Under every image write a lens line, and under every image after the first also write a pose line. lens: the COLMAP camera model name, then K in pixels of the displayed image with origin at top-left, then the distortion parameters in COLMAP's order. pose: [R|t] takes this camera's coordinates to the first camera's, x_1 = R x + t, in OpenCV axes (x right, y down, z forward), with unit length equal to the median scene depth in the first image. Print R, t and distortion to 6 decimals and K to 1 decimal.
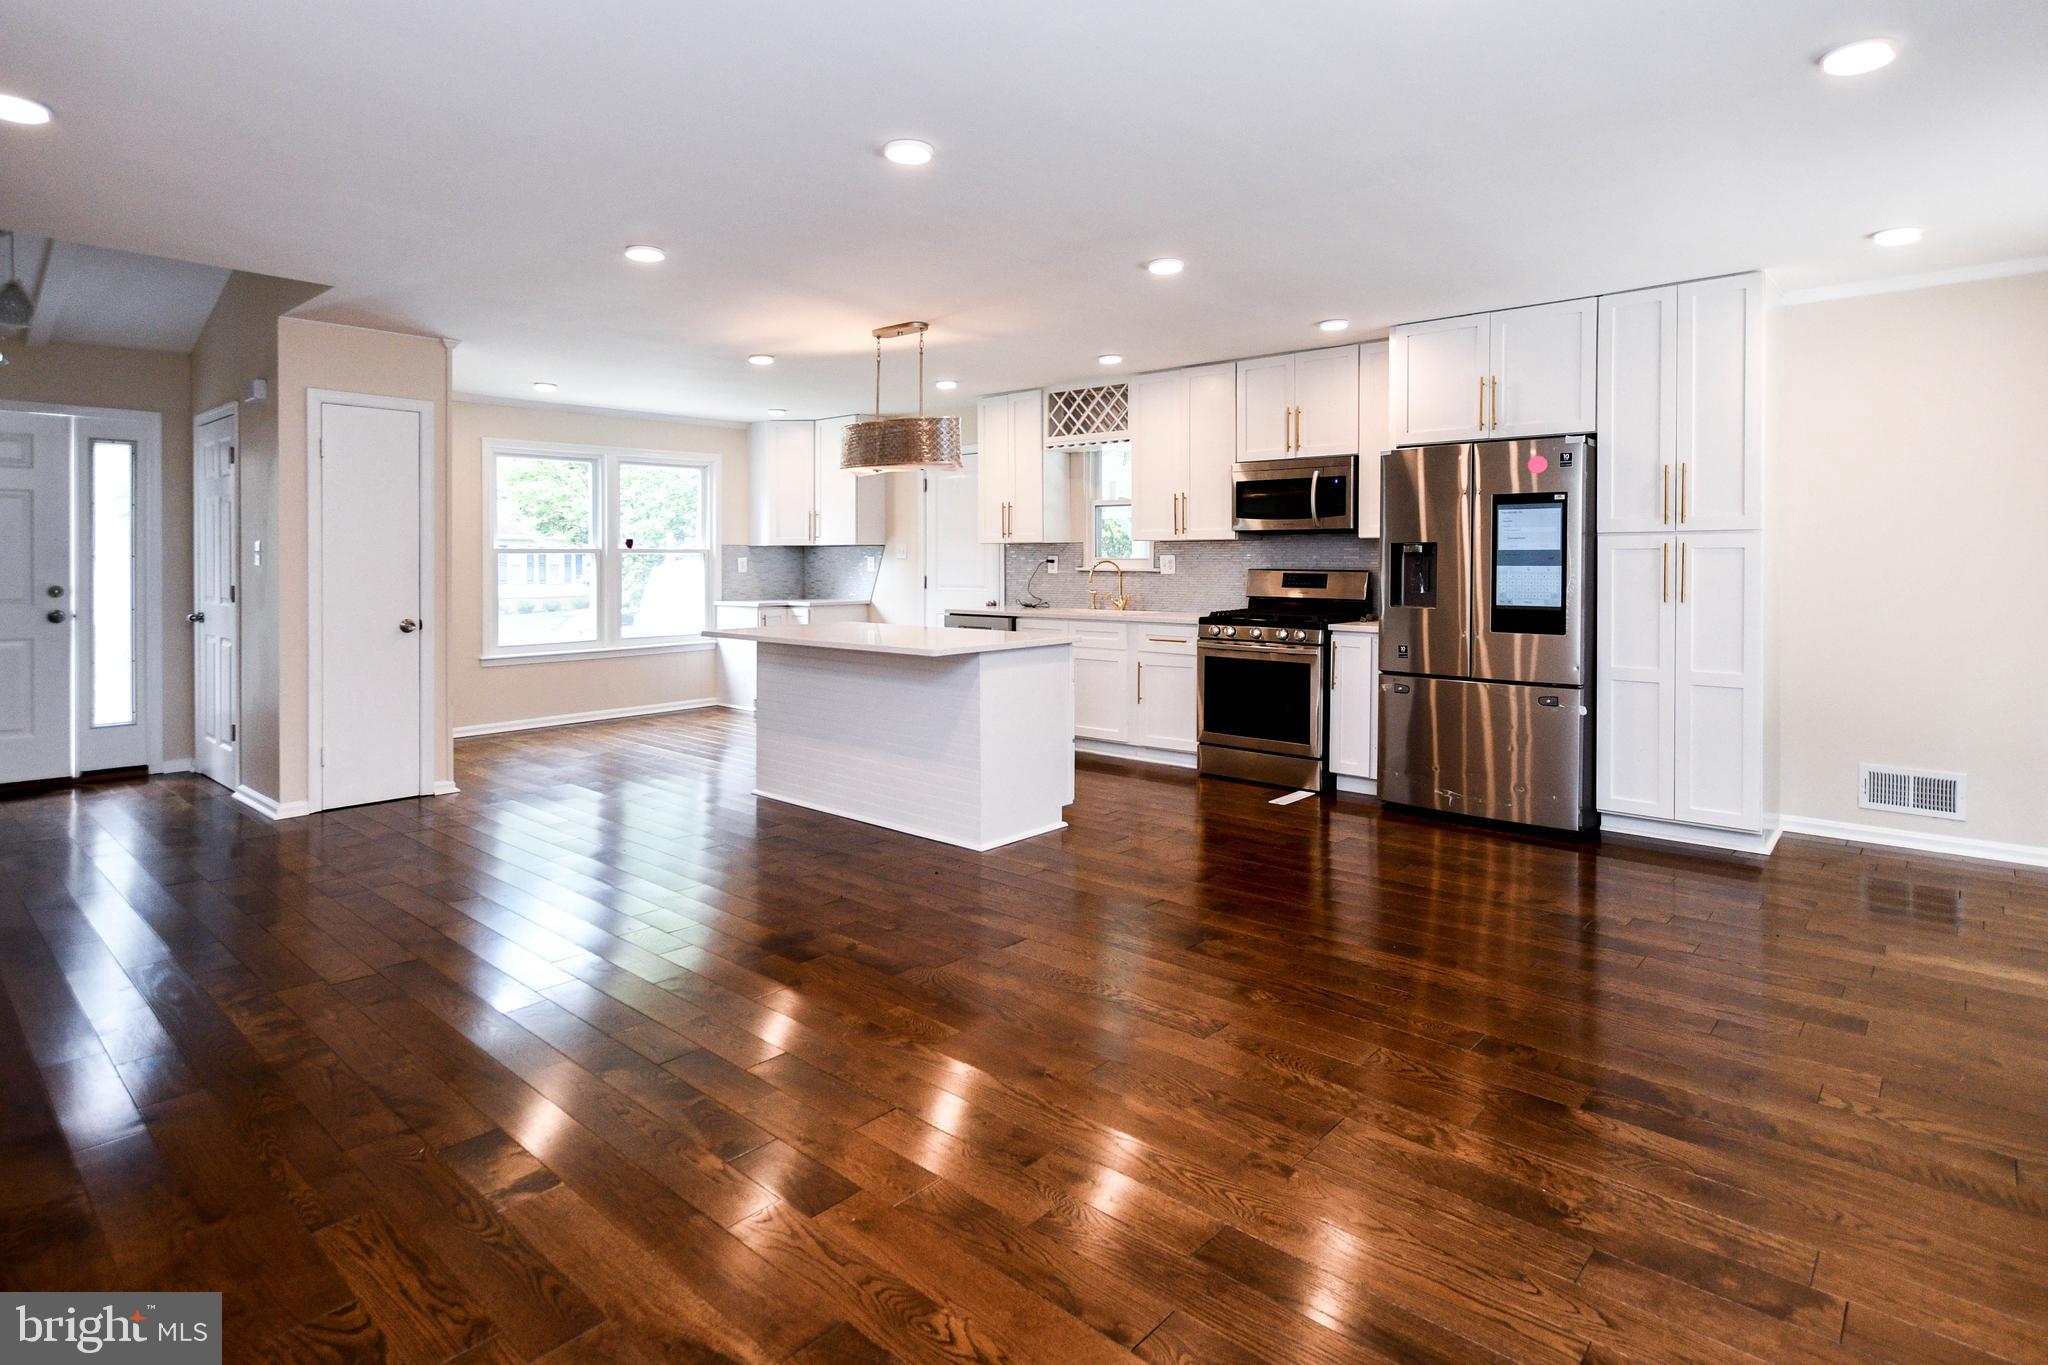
lens RADIAL K [[1120.1, 0, 1023.2], [0, 1120.1, 571.5], [0, 0, 1]] dist [0.014451, -0.001209]
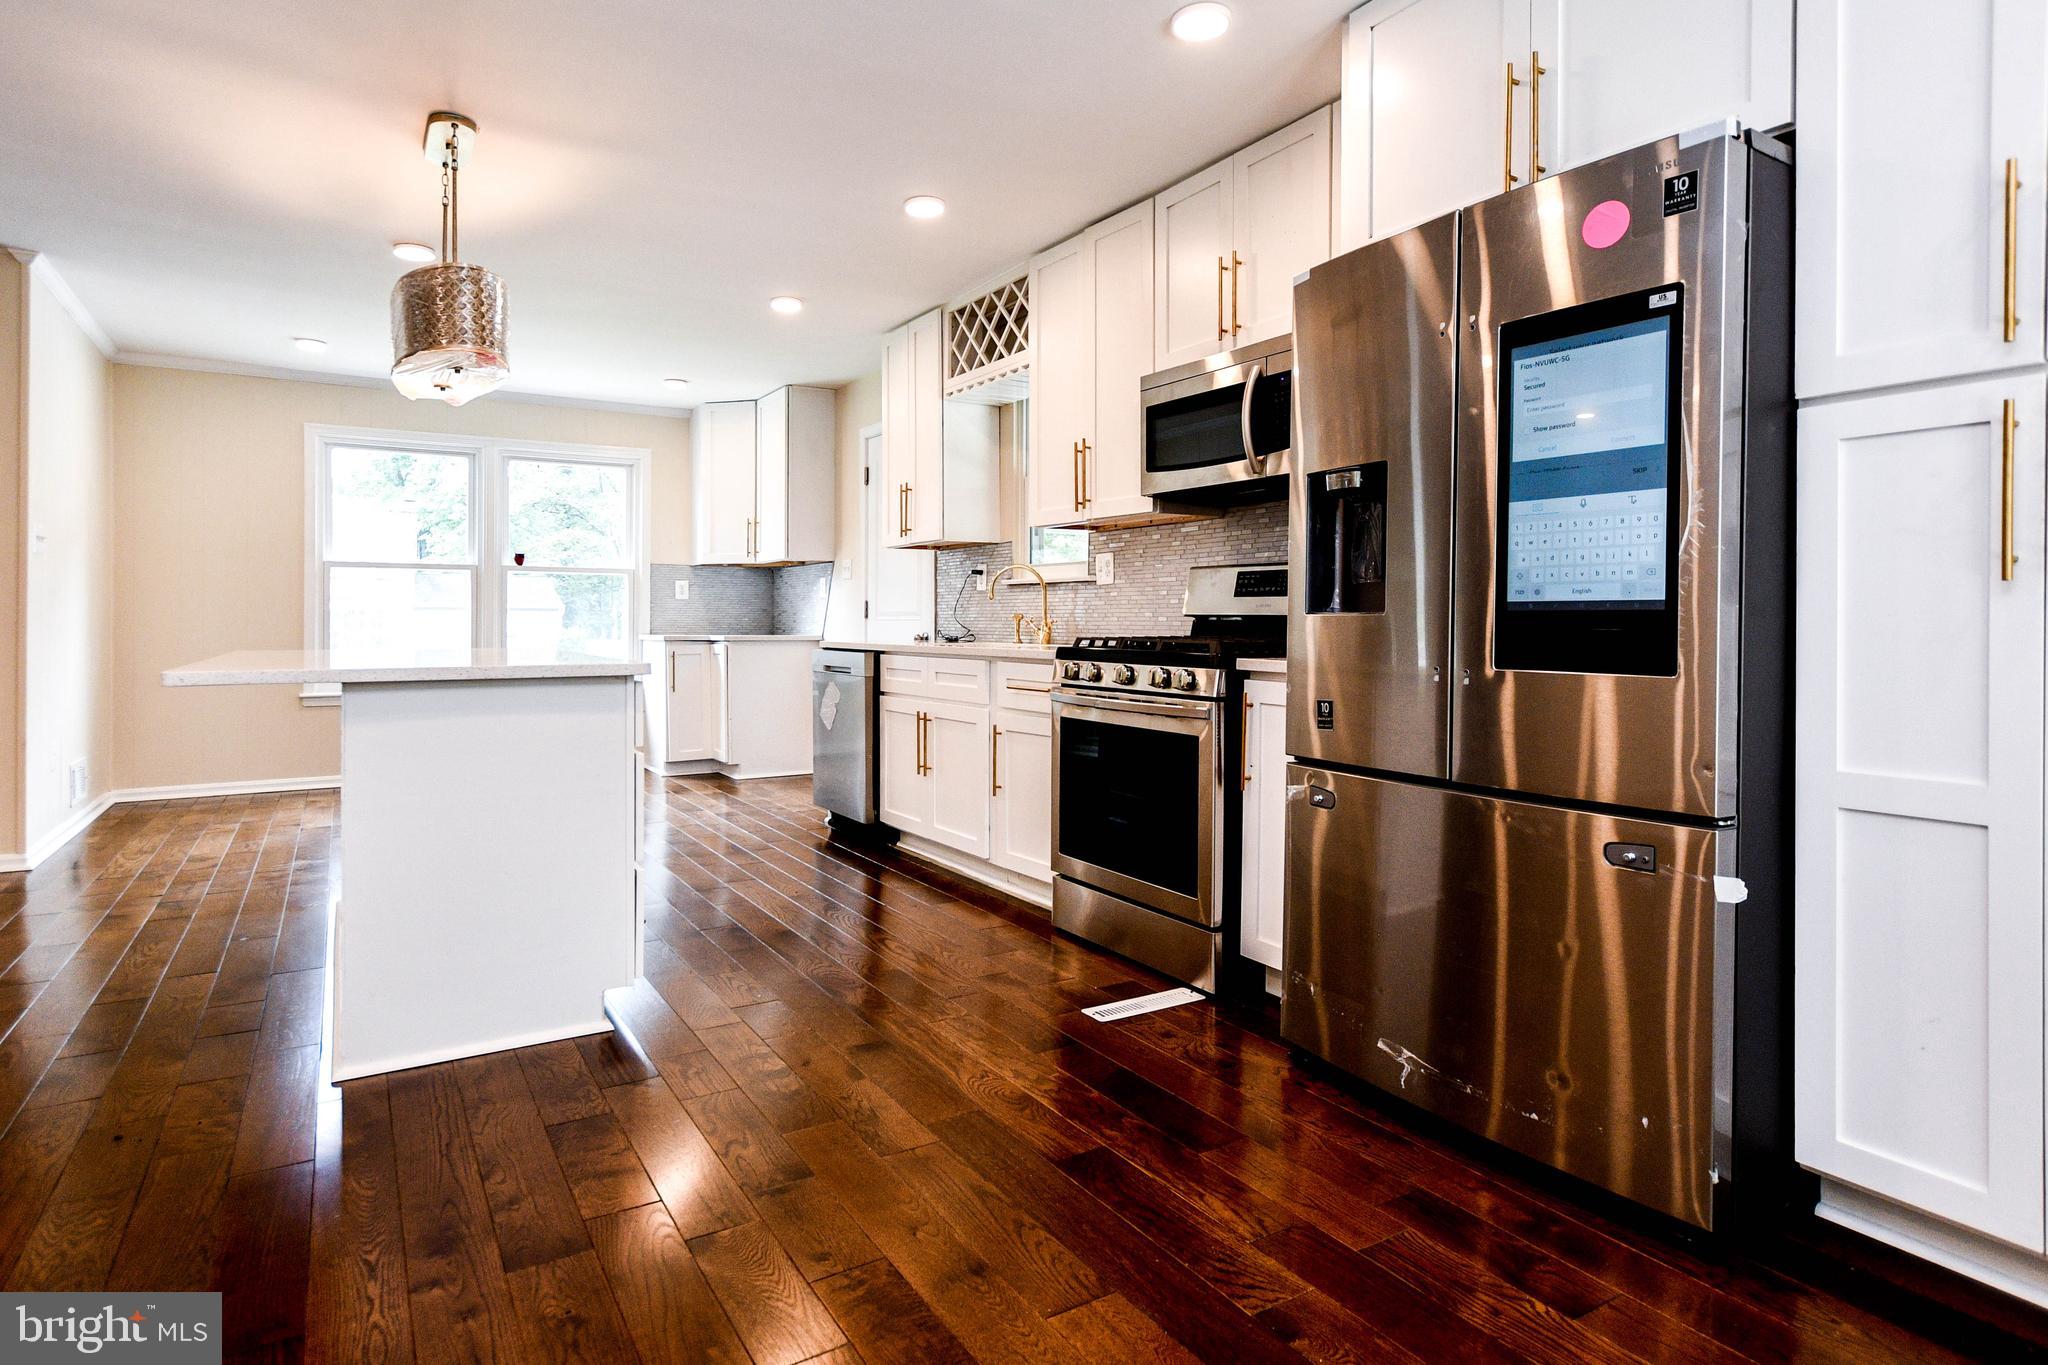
lens RADIAL K [[1137.0, 0, 977.6], [0, 1137.0, 624.9], [0, 0, 1]] dist [0.000437, 0.000711]
pose [[0.950213, 0.008586, -0.311482, 0.296663], [-0.011903, 0.999891, -0.008748, 0.035333], [0.311373, 0.012020, 0.950212, 0.451176]]
